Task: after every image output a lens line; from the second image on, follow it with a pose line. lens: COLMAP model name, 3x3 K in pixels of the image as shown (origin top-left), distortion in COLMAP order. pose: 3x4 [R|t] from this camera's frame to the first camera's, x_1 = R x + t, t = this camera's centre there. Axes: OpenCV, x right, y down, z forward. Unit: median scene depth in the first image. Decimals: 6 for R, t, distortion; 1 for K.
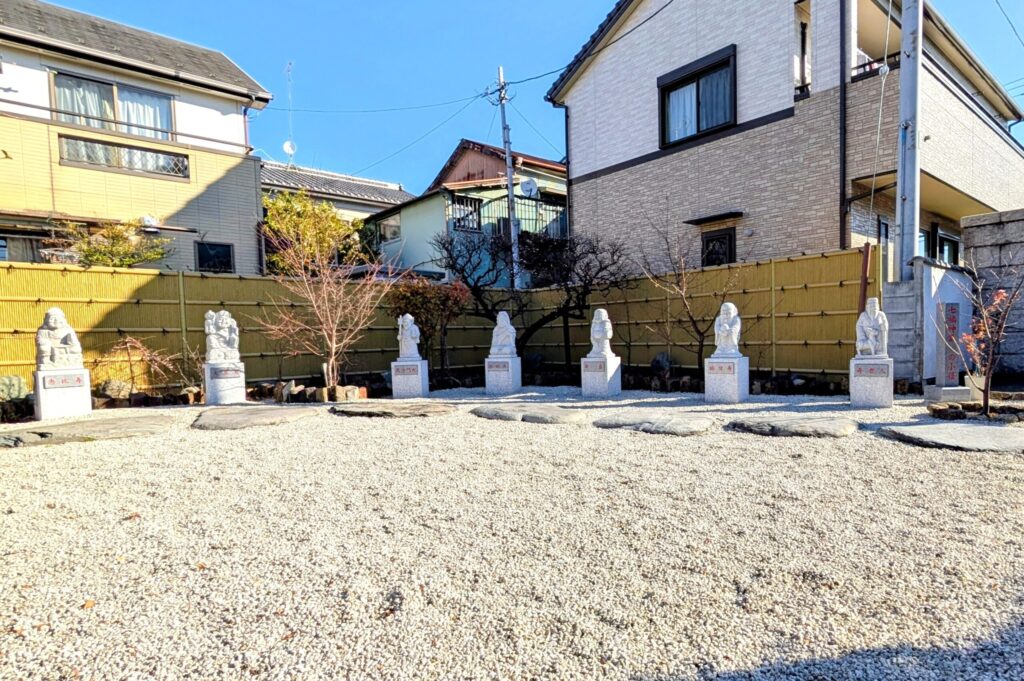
lens RADIAL K [[554.7, 0, 511.0], [0, 554.7, 338.5], [0, 0, 1]] dist [-0.000451, -0.000192]
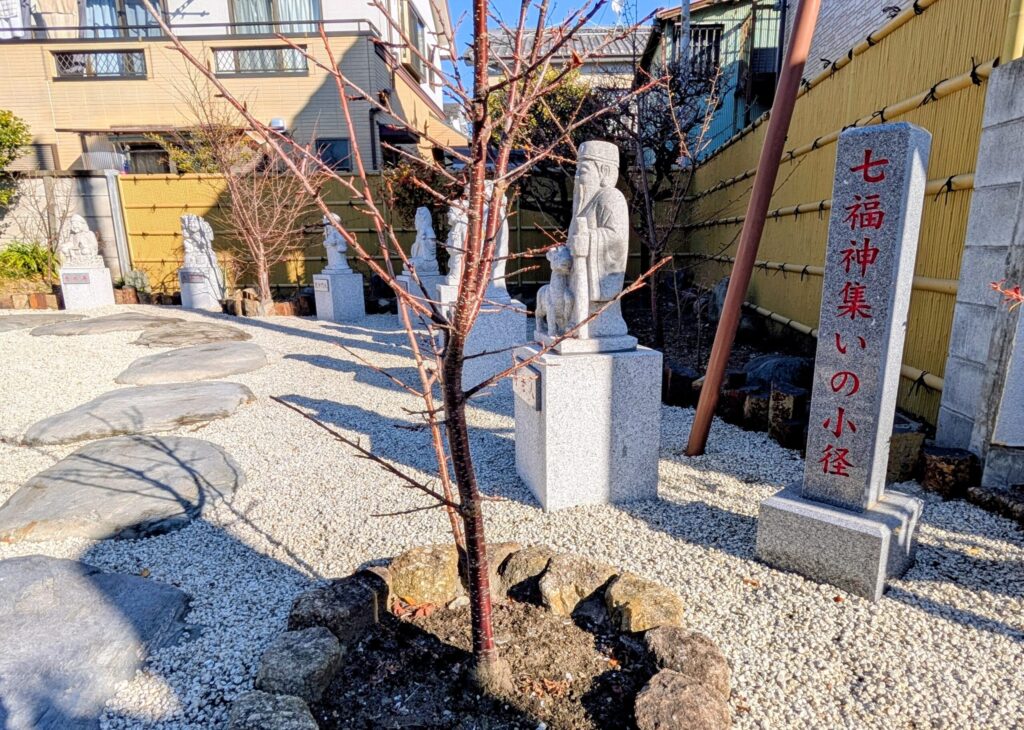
lens RADIAL K [[602.5, 0, 513.1], [0, 602.5, 366.9], [0, 0, 1]] dist [-0.000126, 0.000313]
pose [[0.737411, 0.152504, -0.658002, 0.482186], [-0.007512, 0.975969, 0.217780, -0.016811], [0.675402, -0.155650, 0.720836, 0.427234]]
